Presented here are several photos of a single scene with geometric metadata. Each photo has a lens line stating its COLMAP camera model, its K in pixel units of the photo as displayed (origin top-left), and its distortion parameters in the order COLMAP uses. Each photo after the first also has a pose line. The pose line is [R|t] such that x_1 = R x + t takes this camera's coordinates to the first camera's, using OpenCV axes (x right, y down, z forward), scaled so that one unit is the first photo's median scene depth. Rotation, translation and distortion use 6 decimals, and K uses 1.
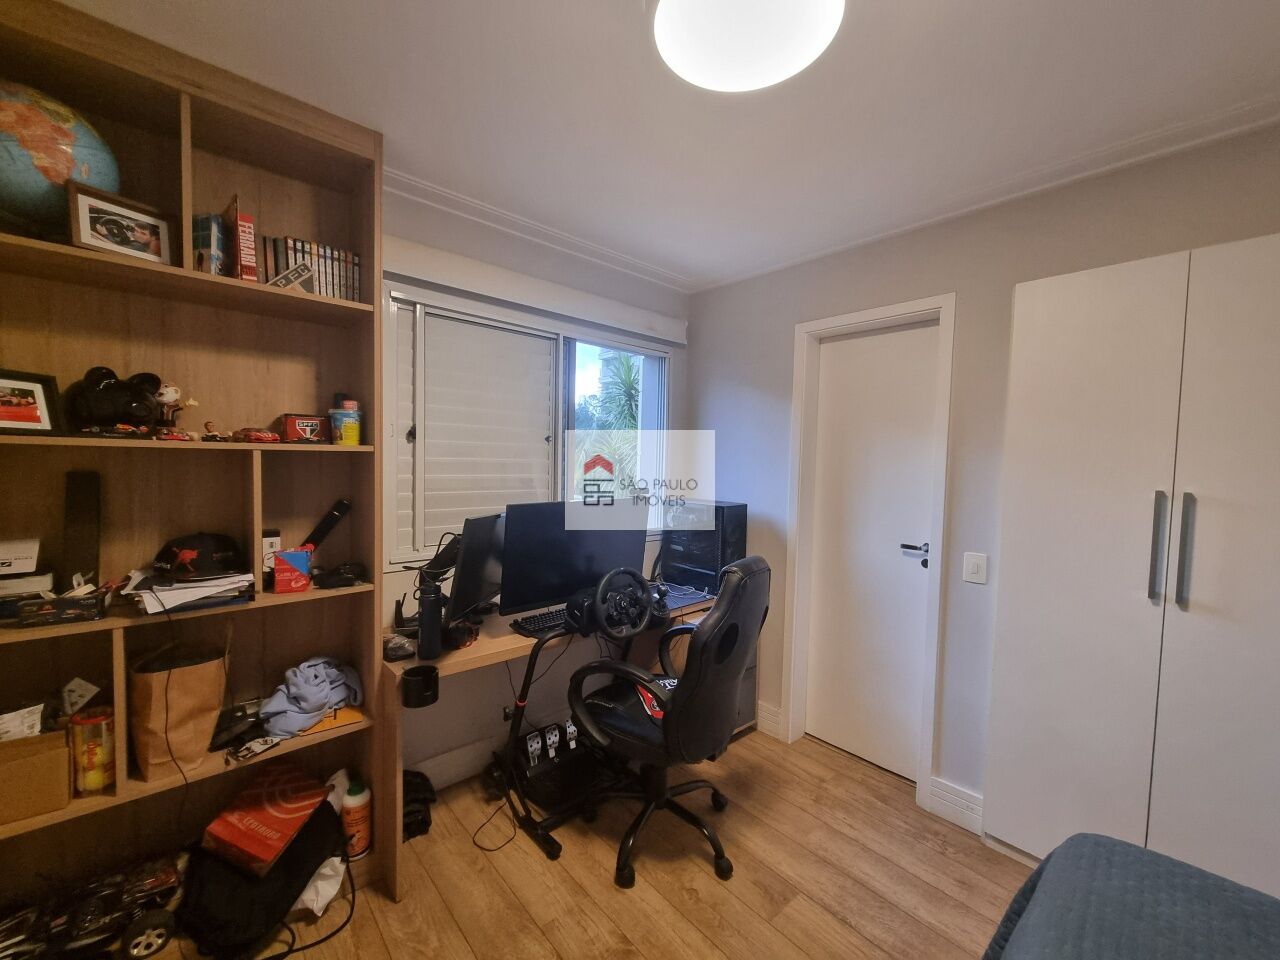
lens RADIAL K [[521.0, 0, 642.7], [0, 521.0, 480.5], [0, 0, 1]] dist [0.000324, -0.001070]
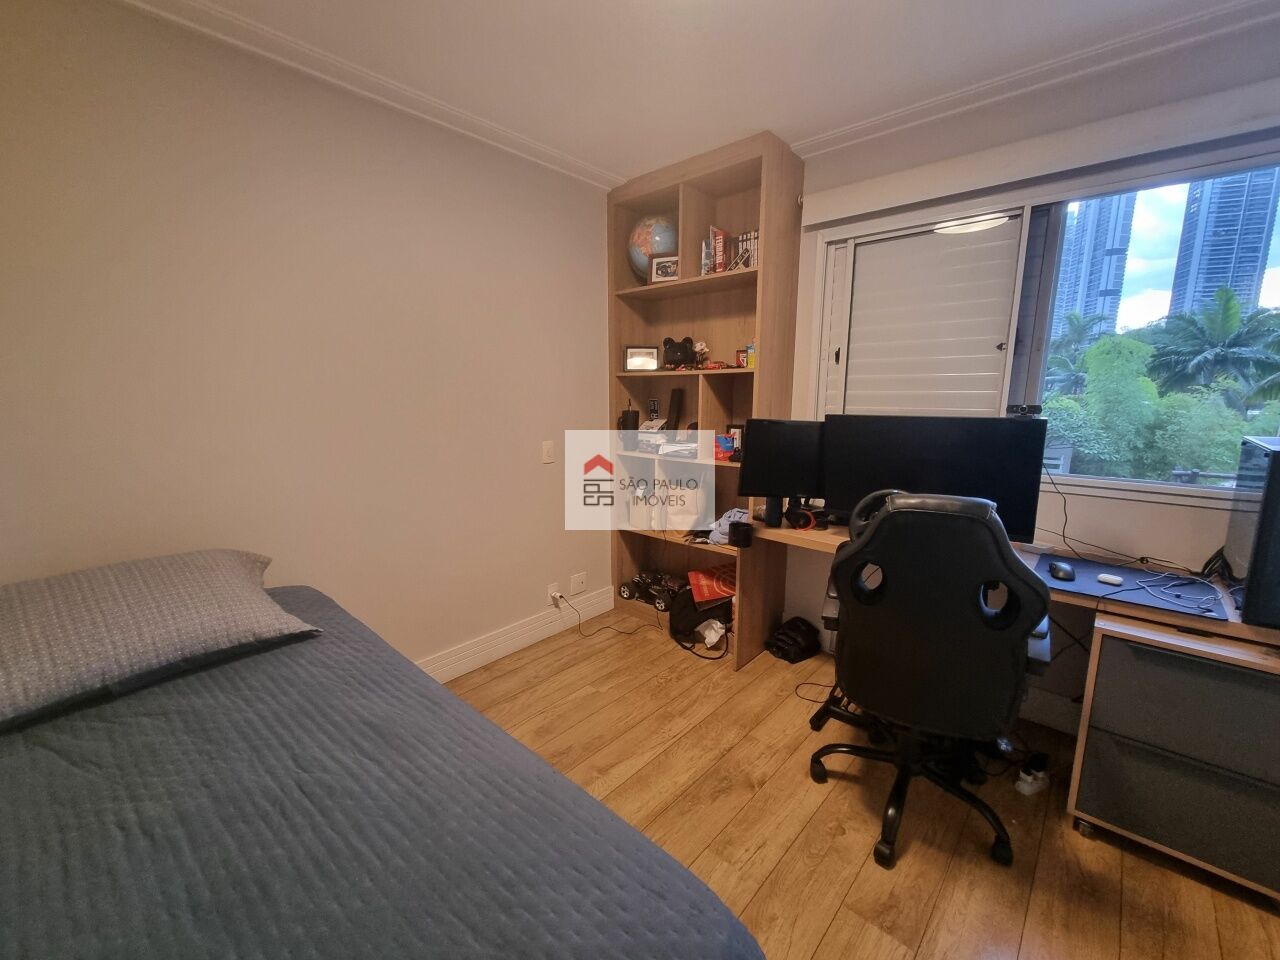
lens RADIAL K [[521.0, 0, 640.3], [0, 521.0, 485.8], [0, 0, 1]] dist [0.000324, -0.001070]
pose [[0.096677, 0.149860, -0.983969, 0.925695], [-0.039581, 0.988397, 0.146645, 0.059475], [0.994528, 0.024770, 0.101487, 0.557053]]
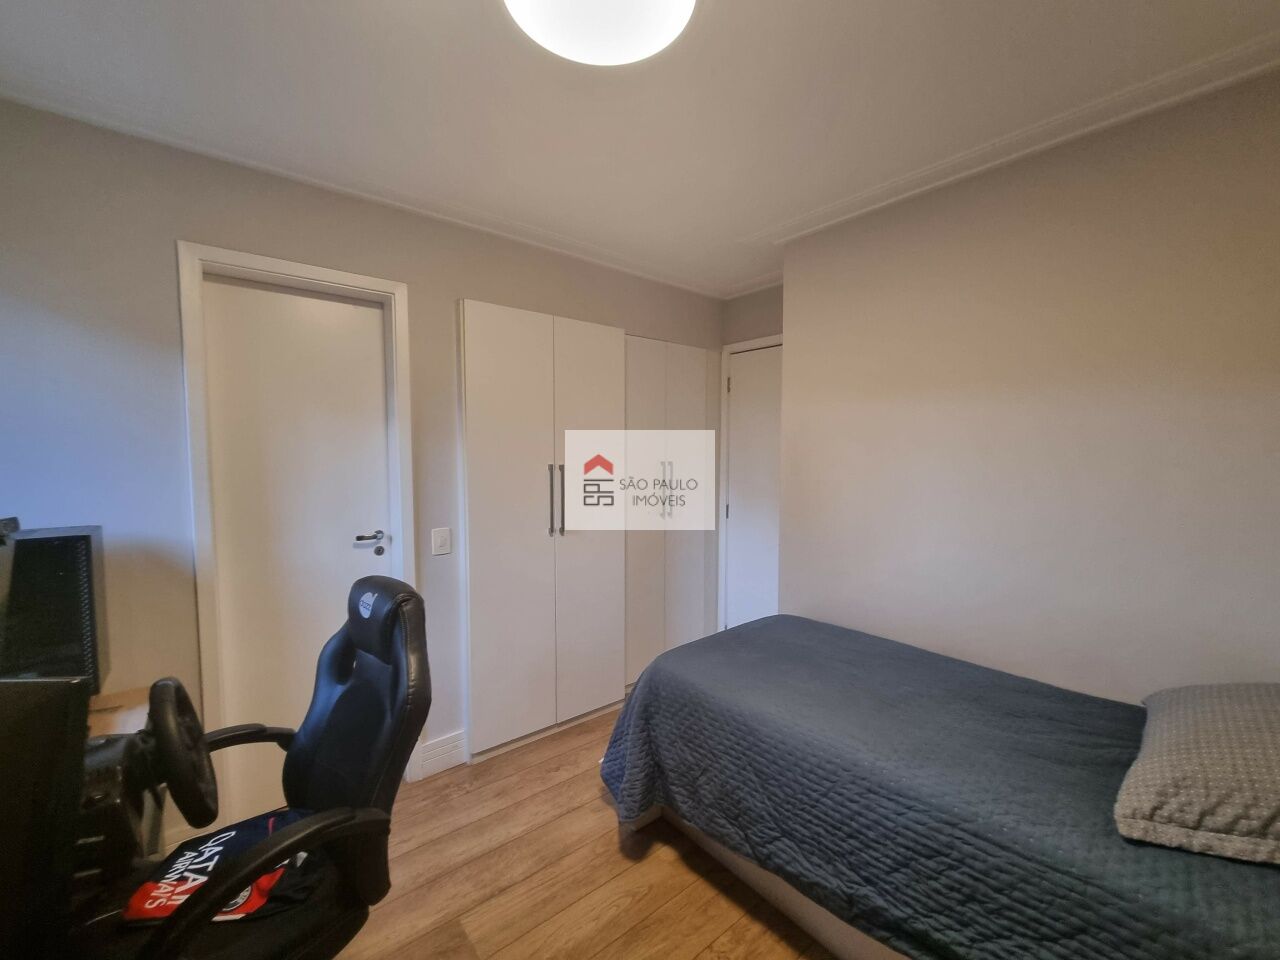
lens RADIAL K [[521.0, 0, 643.7], [0, 521.0, 479.6], [0, 0, 1]] dist [0.000324, -0.001070]
pose [[0.040251, -0.082387, 0.995787, -0.572678], [0.031838, 0.996195, 0.081134, -0.054892], [-0.998682, 0.028438, 0.042721, 0.638924]]
